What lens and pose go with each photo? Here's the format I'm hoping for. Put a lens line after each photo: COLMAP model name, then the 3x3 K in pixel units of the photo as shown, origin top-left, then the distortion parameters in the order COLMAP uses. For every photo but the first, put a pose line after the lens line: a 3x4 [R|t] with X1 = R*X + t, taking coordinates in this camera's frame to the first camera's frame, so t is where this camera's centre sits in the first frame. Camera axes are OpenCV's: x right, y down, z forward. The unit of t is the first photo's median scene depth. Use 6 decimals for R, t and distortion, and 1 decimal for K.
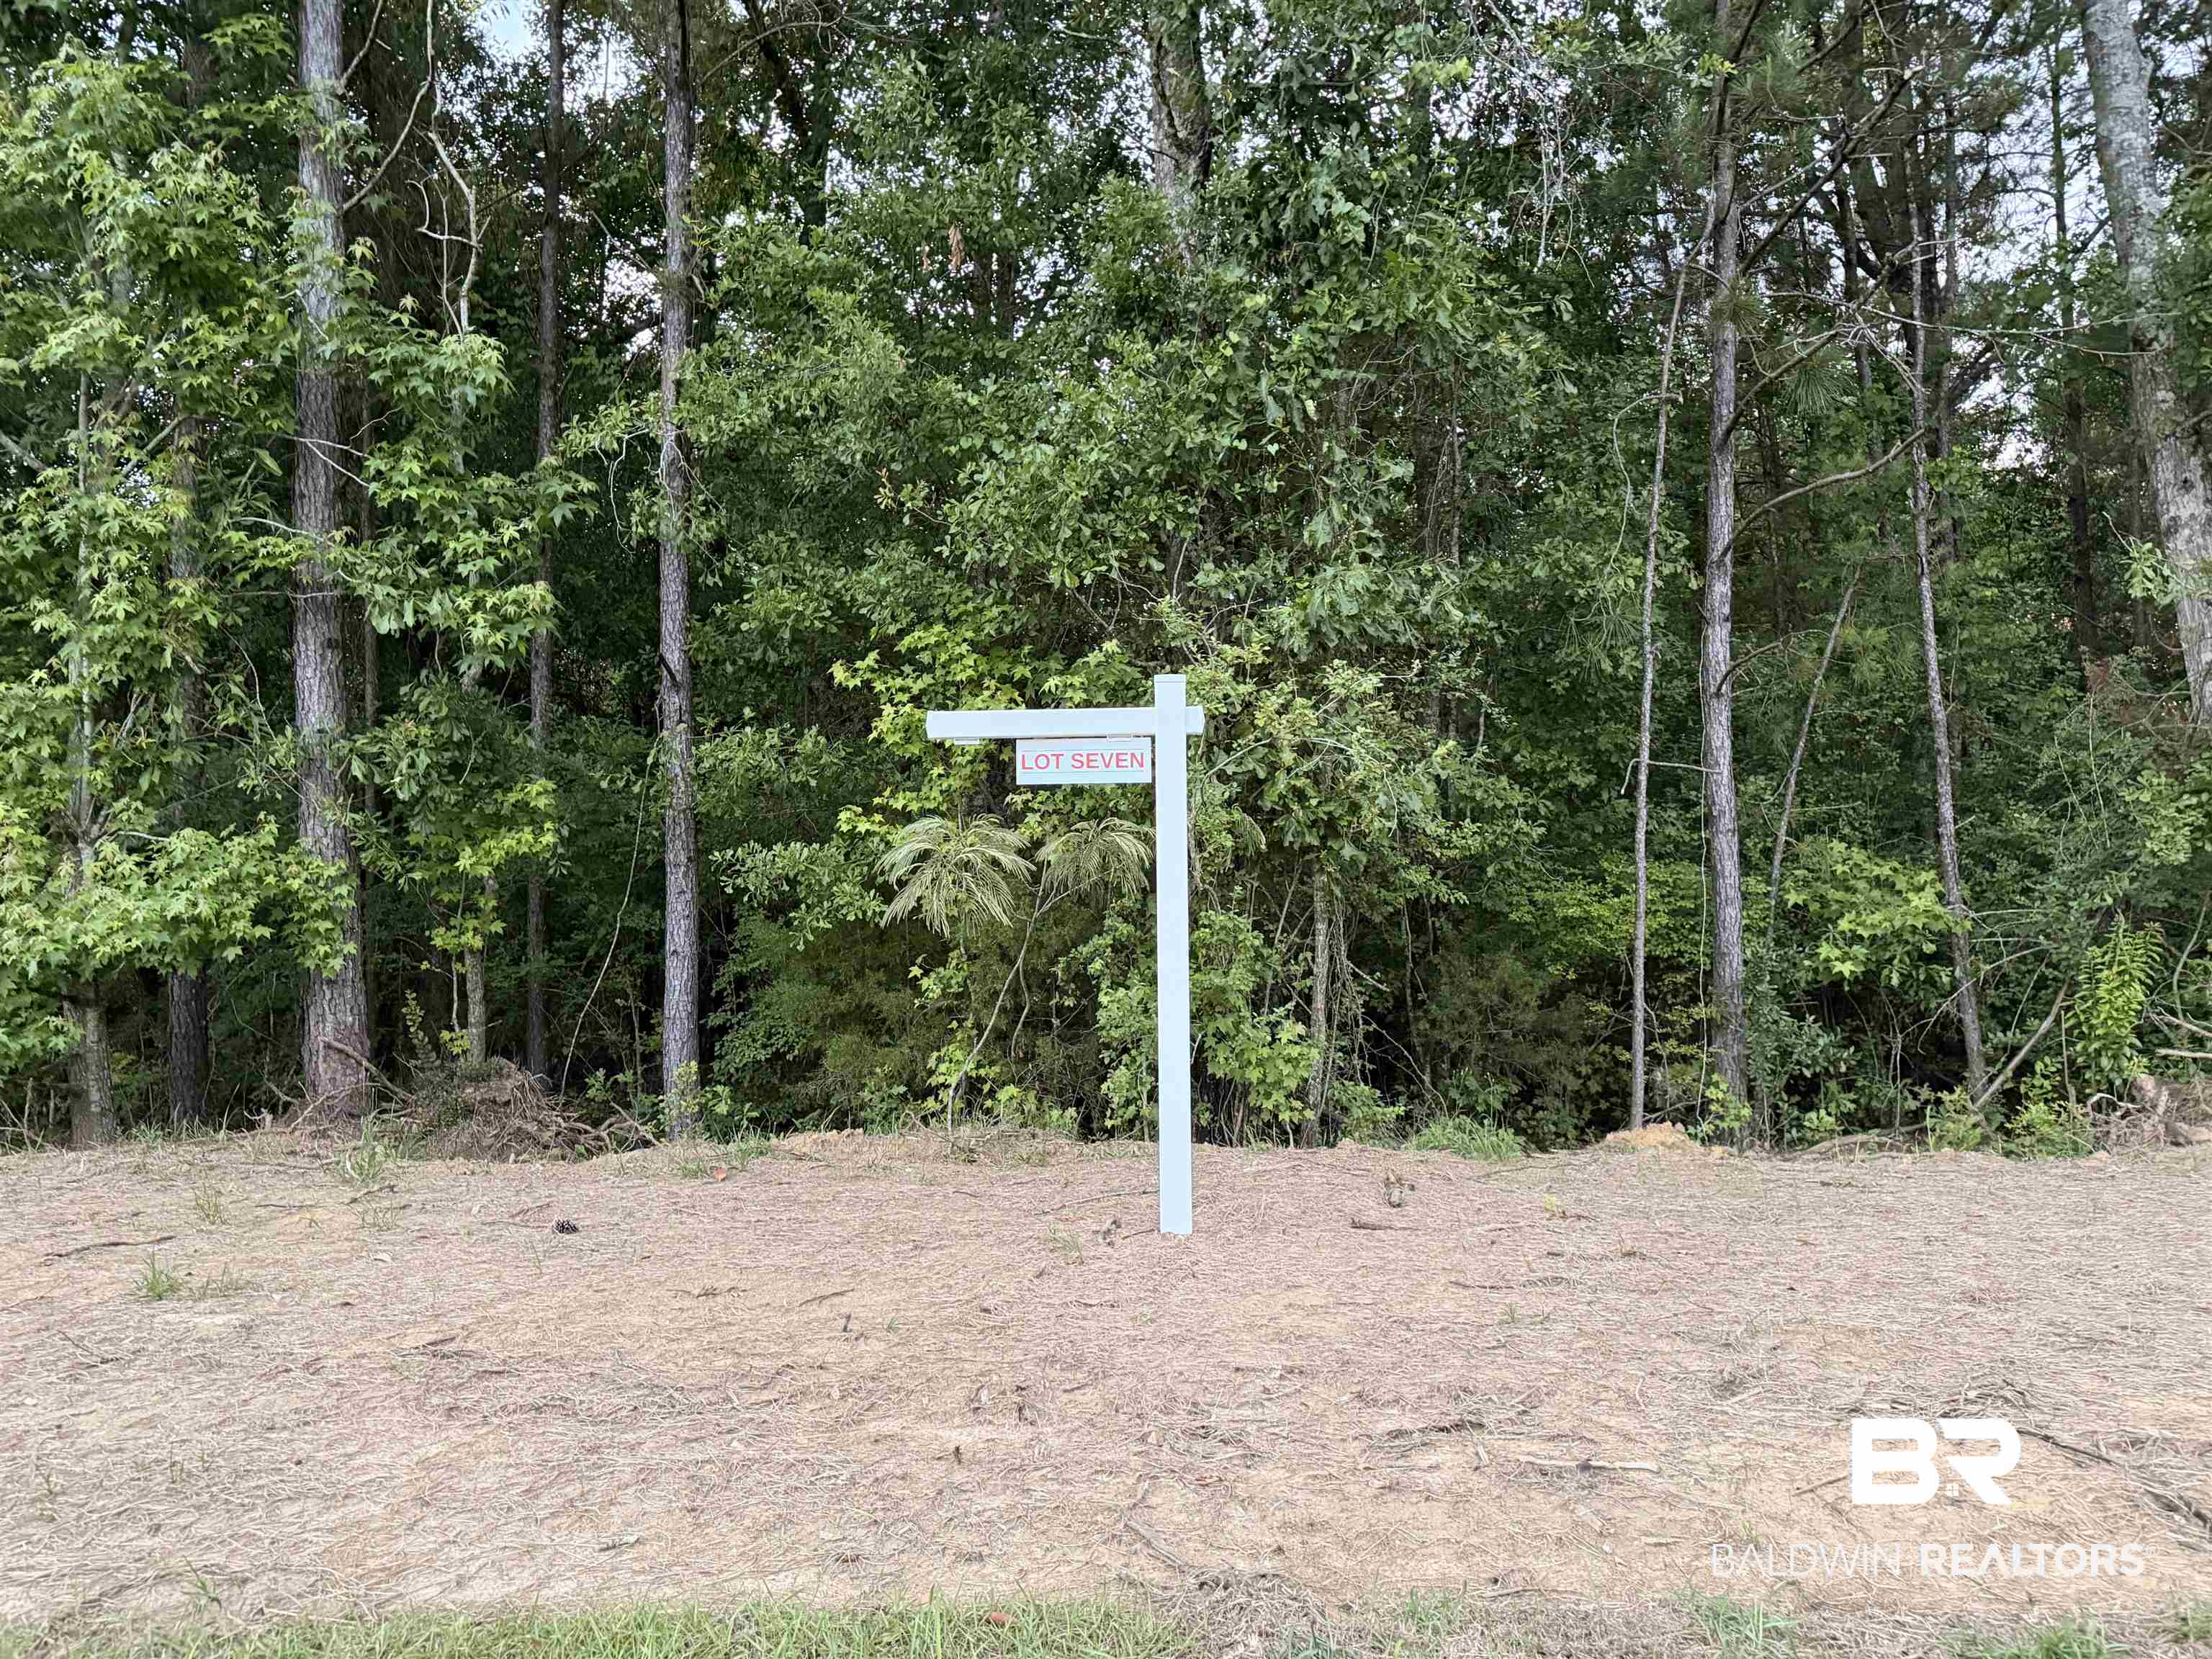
lens RADIAL K [[1681.6, 0, 1106.0], [0, 1681.6, 829.5], [0, 0, 1]] dist [0.290410, -0.592948]
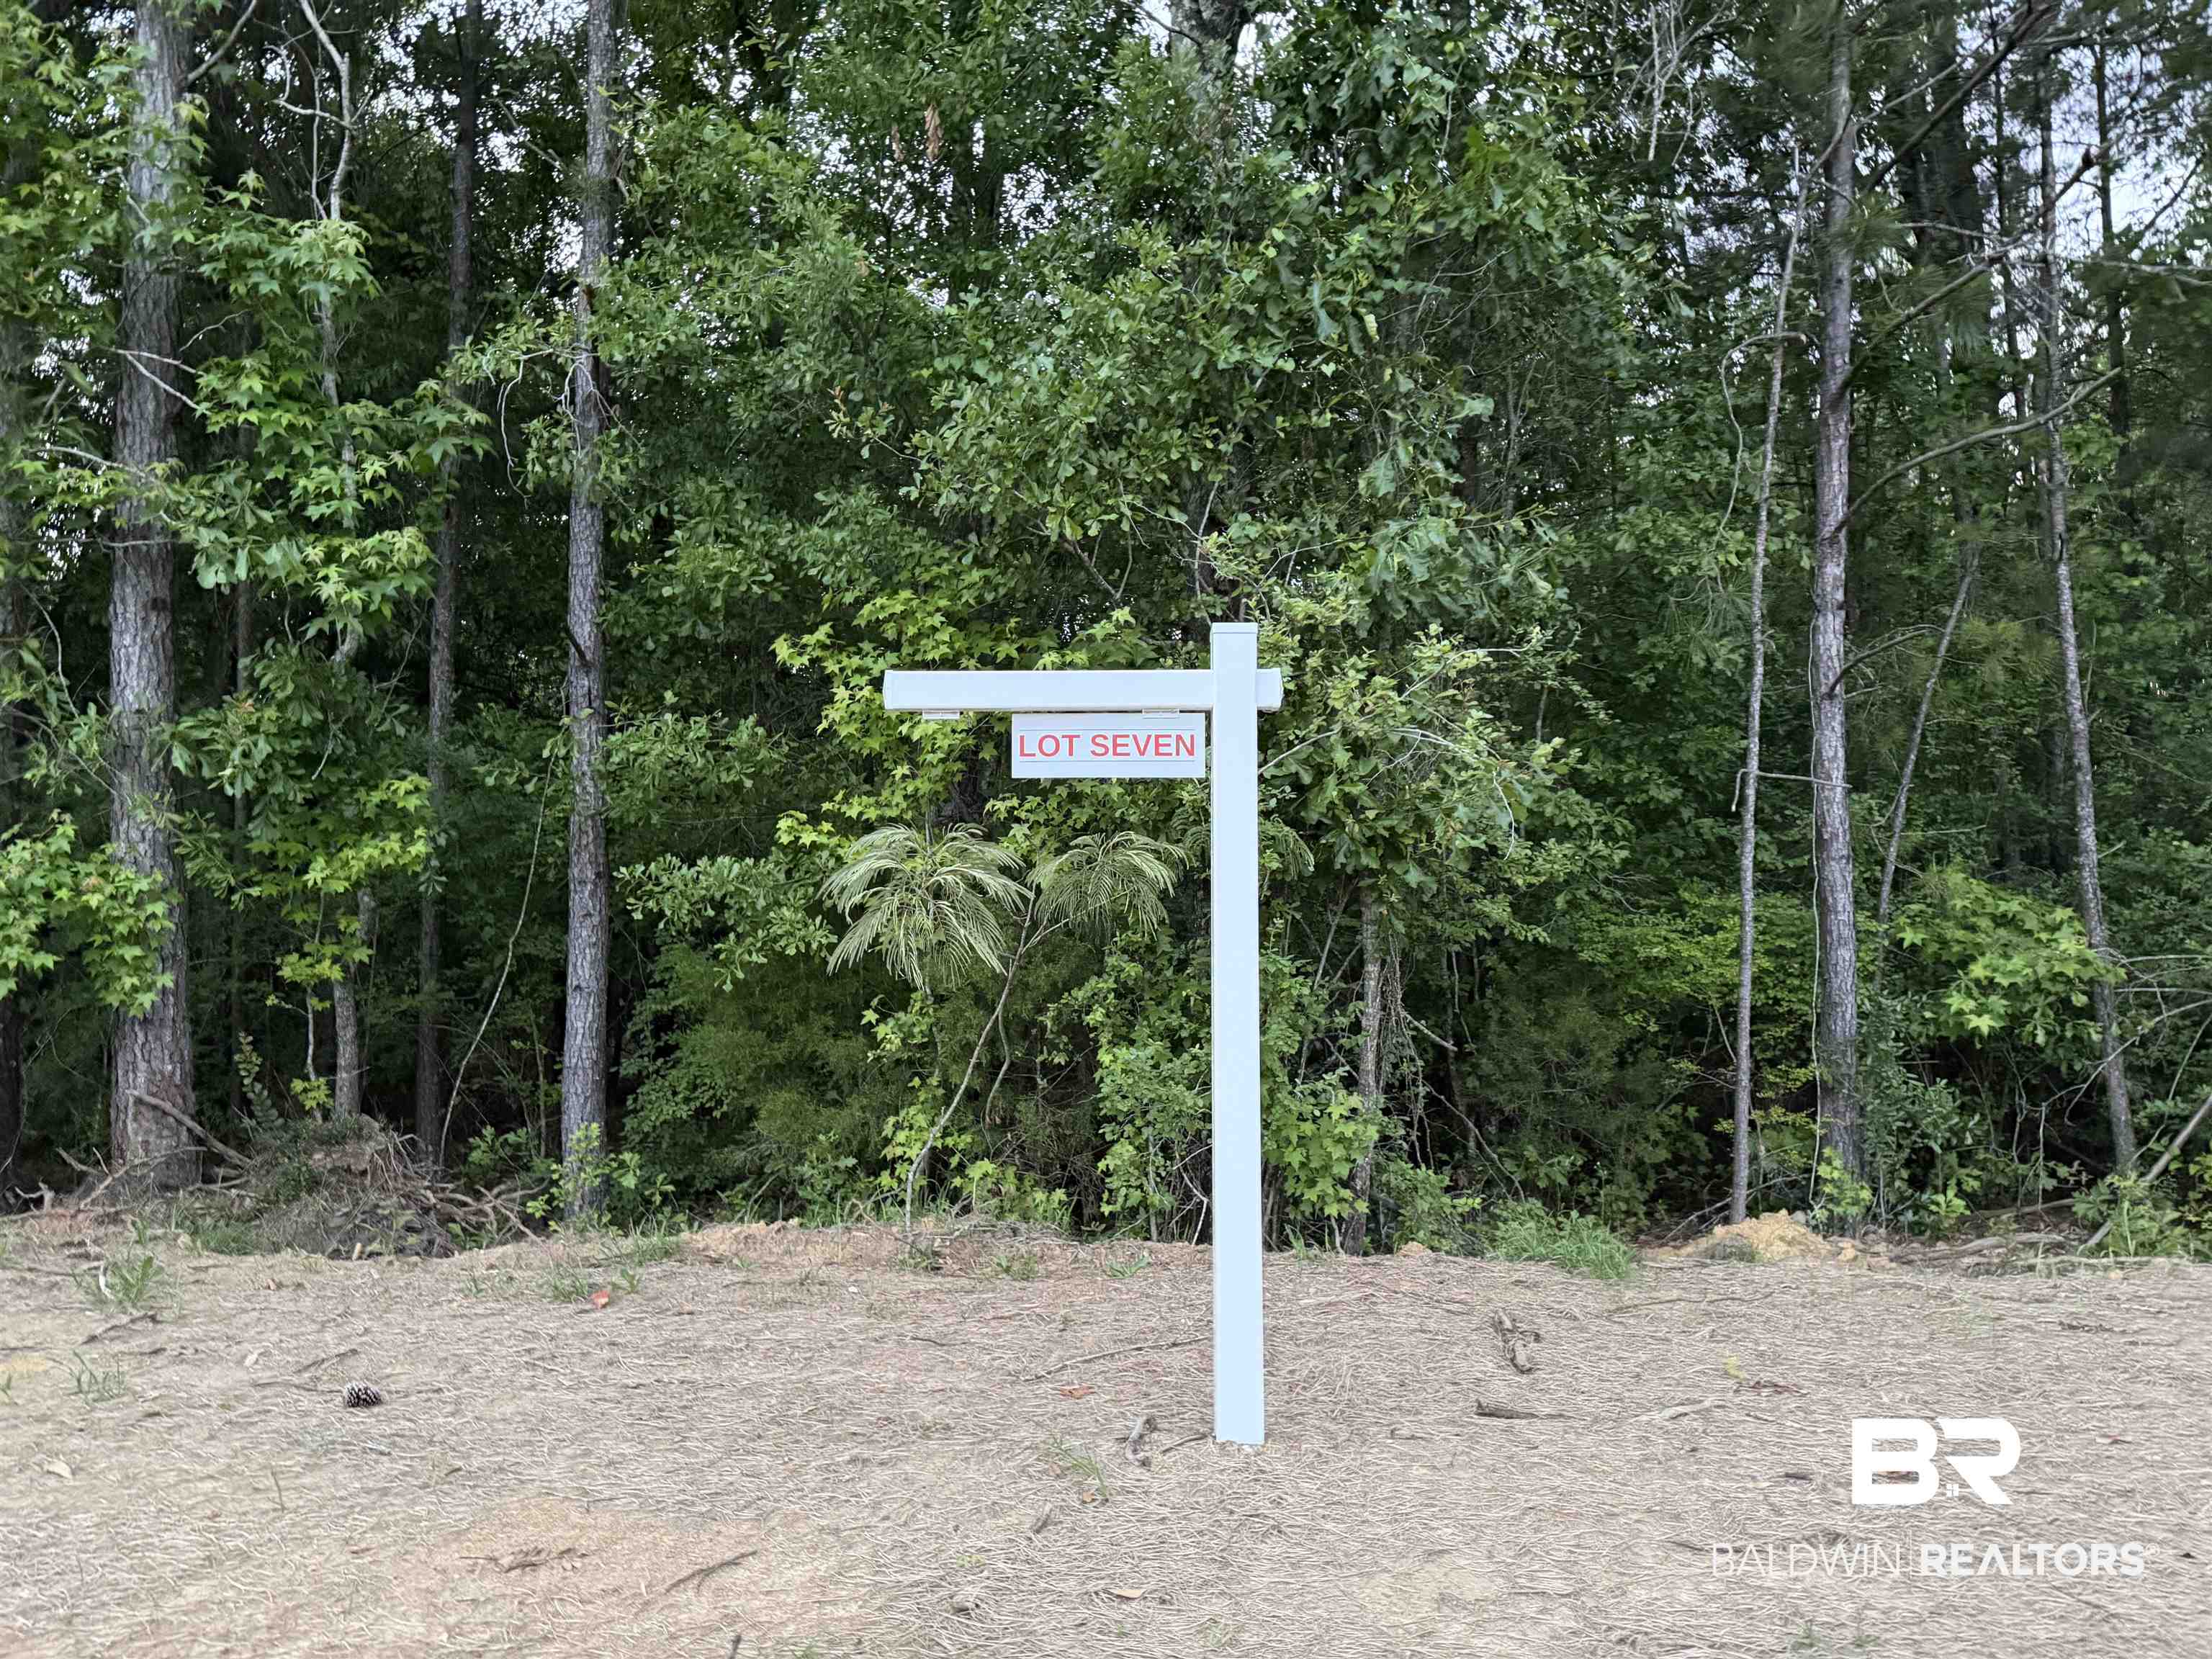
lens RADIAL K [[1693.8, 0, 1106.0], [0, 1693.8, 829.5], [0, 0, 1]] dist [0.204576, -0.297963]
pose [[0.999707, 0.013573, 0.020047, -0.016912], [-0.013371, 0.999859, -0.010171, 0.000690], [-0.020182, 0.009900, 0.999747, 0.179834]]
